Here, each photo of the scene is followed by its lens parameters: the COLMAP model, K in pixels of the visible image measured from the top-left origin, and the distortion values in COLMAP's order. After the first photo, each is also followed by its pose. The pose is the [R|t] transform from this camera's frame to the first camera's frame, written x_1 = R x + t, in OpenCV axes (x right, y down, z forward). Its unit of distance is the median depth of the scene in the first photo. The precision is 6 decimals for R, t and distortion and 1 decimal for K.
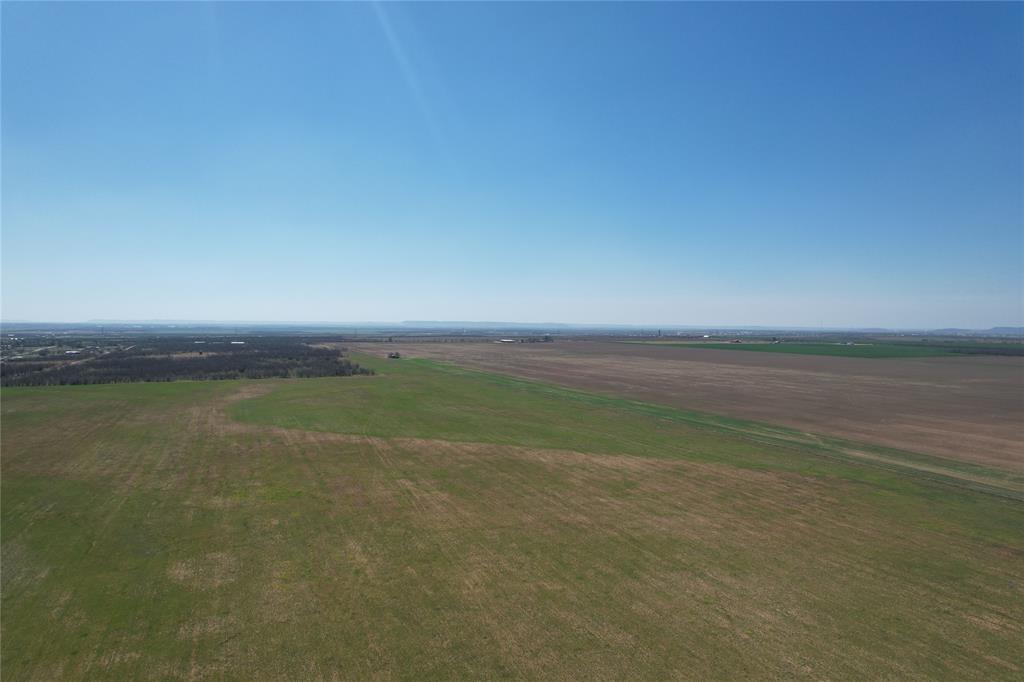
lens RADIAL K [[652.6, 0, 512.1], [0, 652.6, 347.2], [0, 0, 1]] dist [-0.076641, 0.068320]
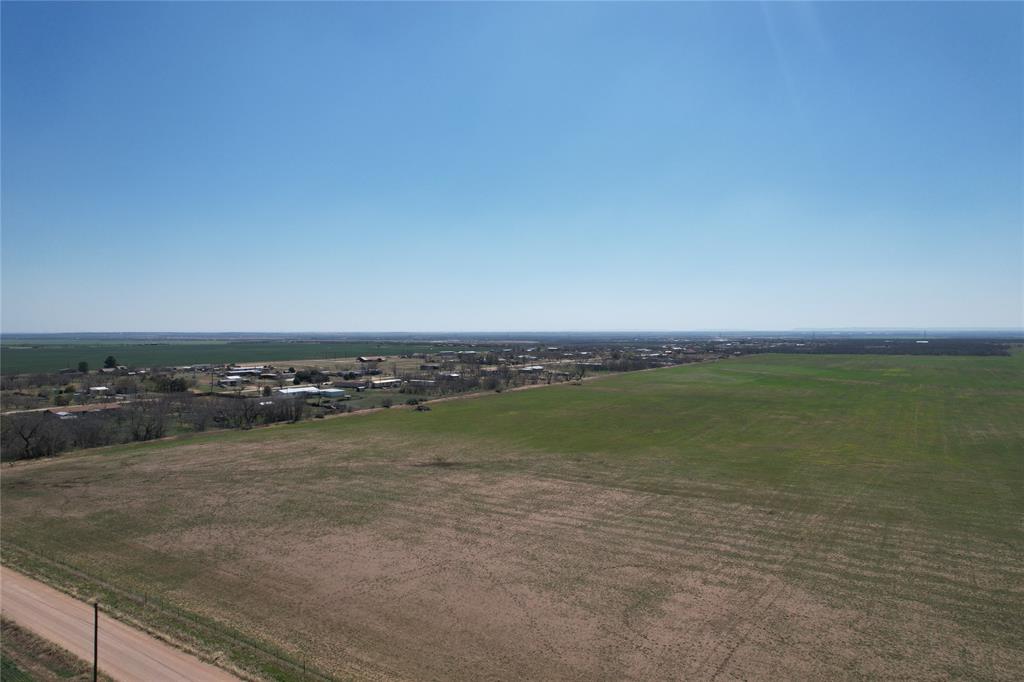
lens RADIAL K [[652.6, 0, 512.1], [0, 652.6, 347.2], [0, 0, 1]] dist [-0.076641, 0.068320]
pose [[0.544575, 0.010699, -0.838644, 0.251375], [-0.021225, 0.999774, -0.001028, 0.032530], [0.838444, 0.018360, 0.544679, -0.460646]]
